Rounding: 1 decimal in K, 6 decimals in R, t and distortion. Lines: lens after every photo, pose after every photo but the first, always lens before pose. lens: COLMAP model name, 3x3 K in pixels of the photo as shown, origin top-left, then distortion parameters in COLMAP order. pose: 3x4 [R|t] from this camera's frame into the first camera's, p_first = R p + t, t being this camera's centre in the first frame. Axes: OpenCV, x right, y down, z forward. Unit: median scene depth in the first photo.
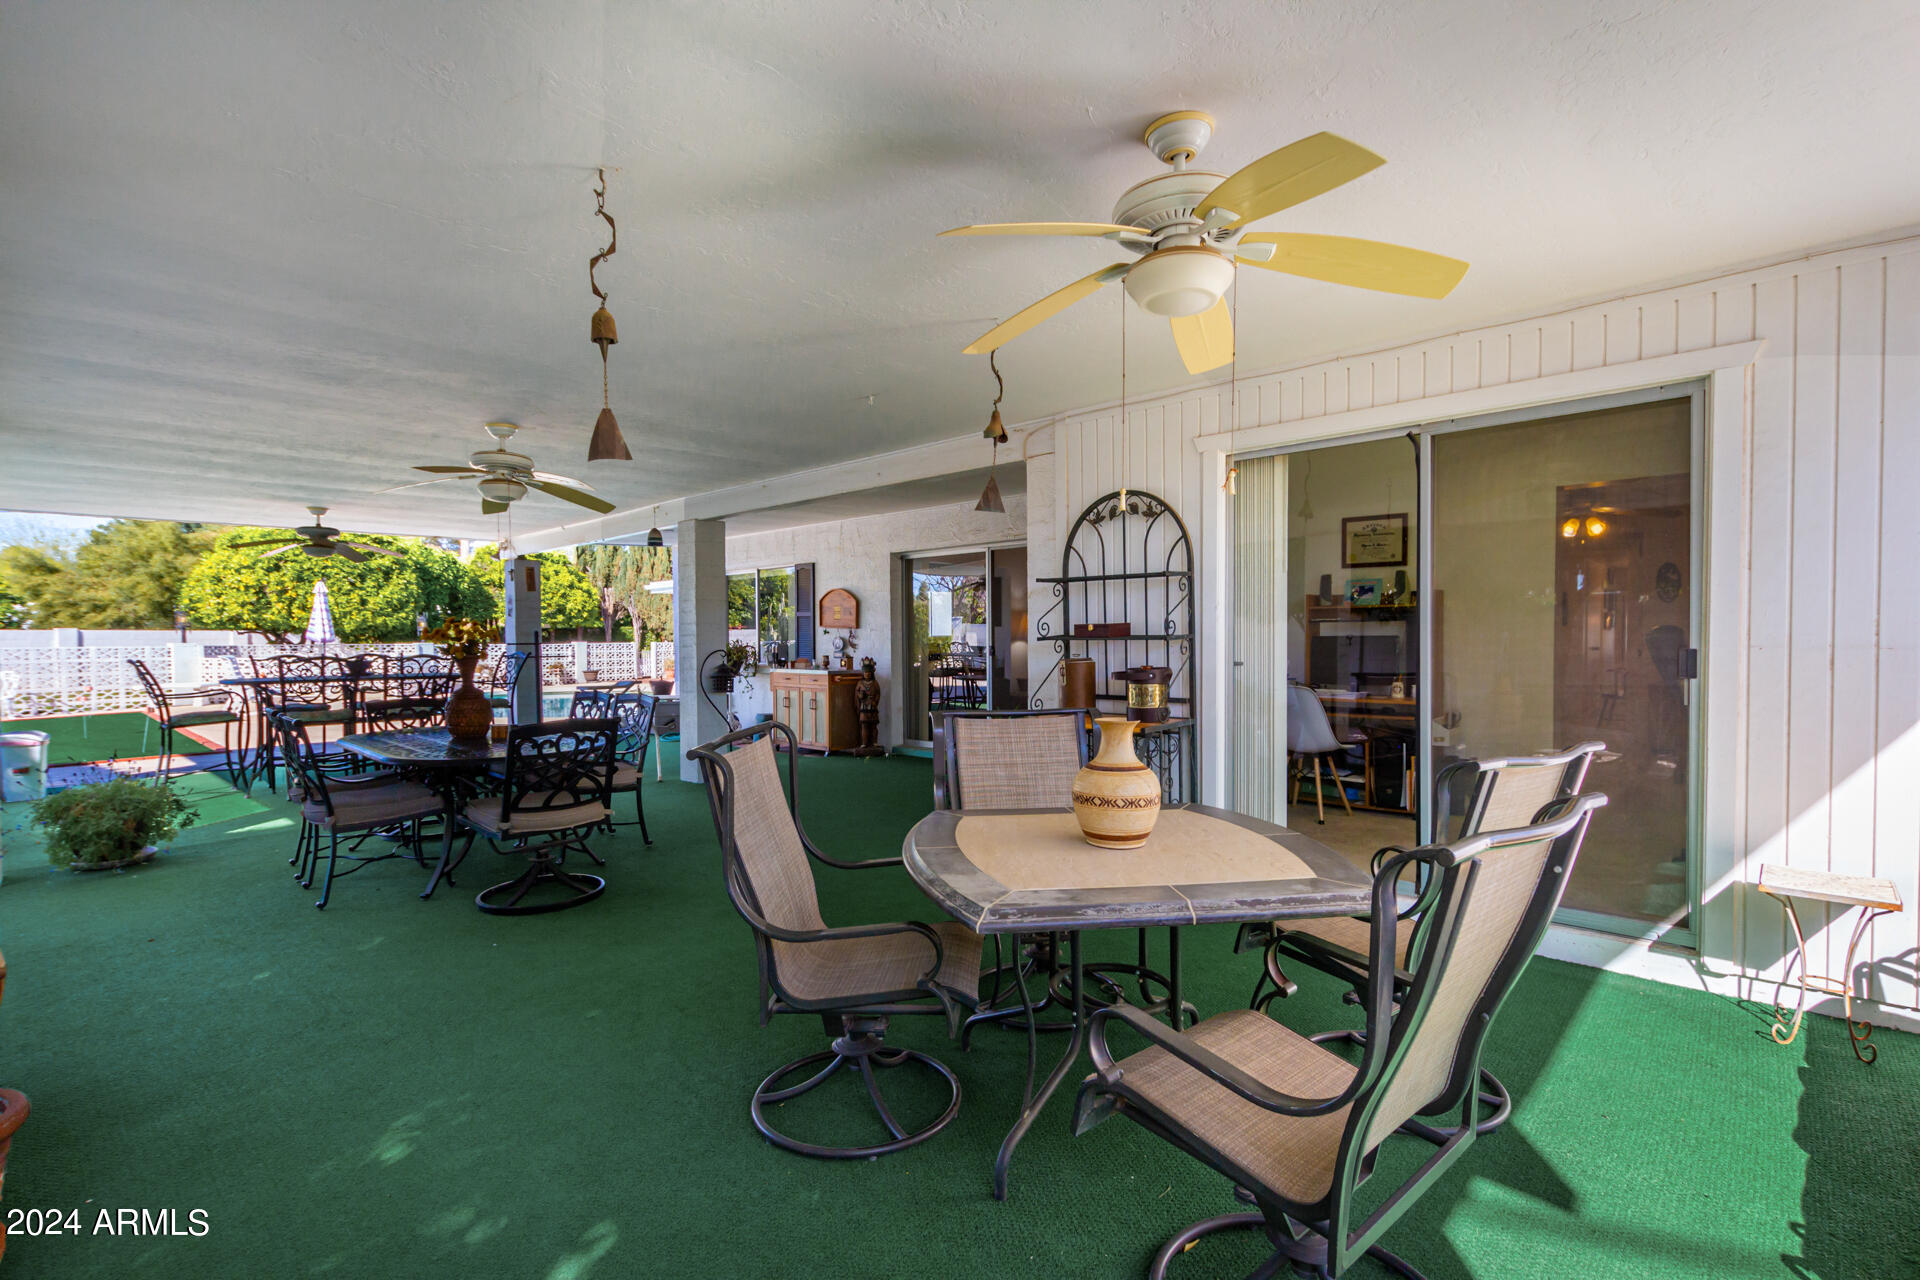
lens RADIAL K [[896.1, 0, 961.3], [0, 896.1, 645.2], [0, 0, 1]] dist [0.004497, 0.000253]
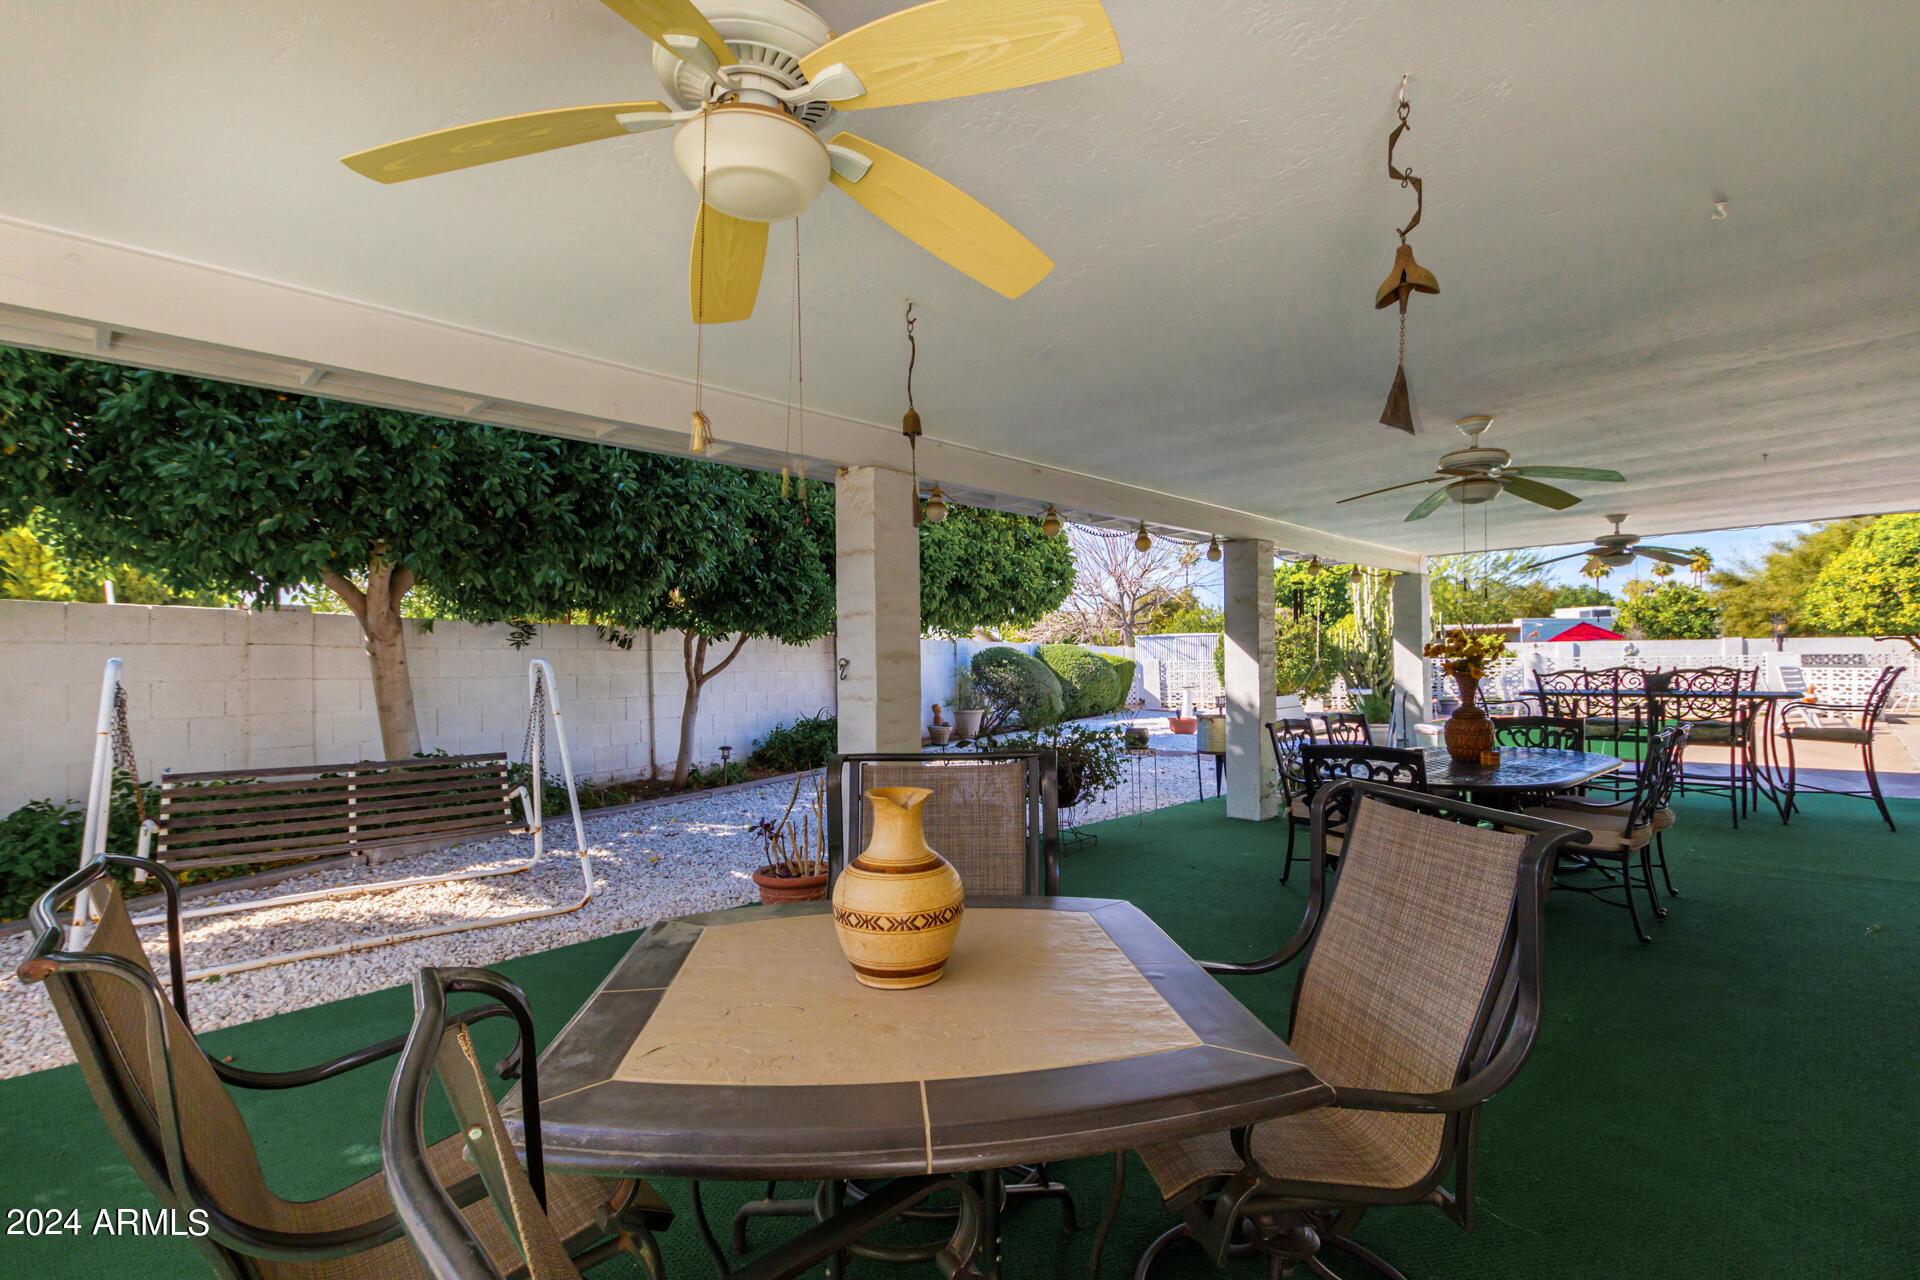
lens RADIAL K [[896.1, 0, 975.1], [0, 896.1, 643.9], [0, 0, 1]] dist [0.004497, 0.000253]
pose [[-0.025681, -0.014316, -0.999568, 0.124995], [0.006803, 0.999872, -0.014495, -0.002633], [0.999647, -0.007172, -0.025580, 0.158786]]
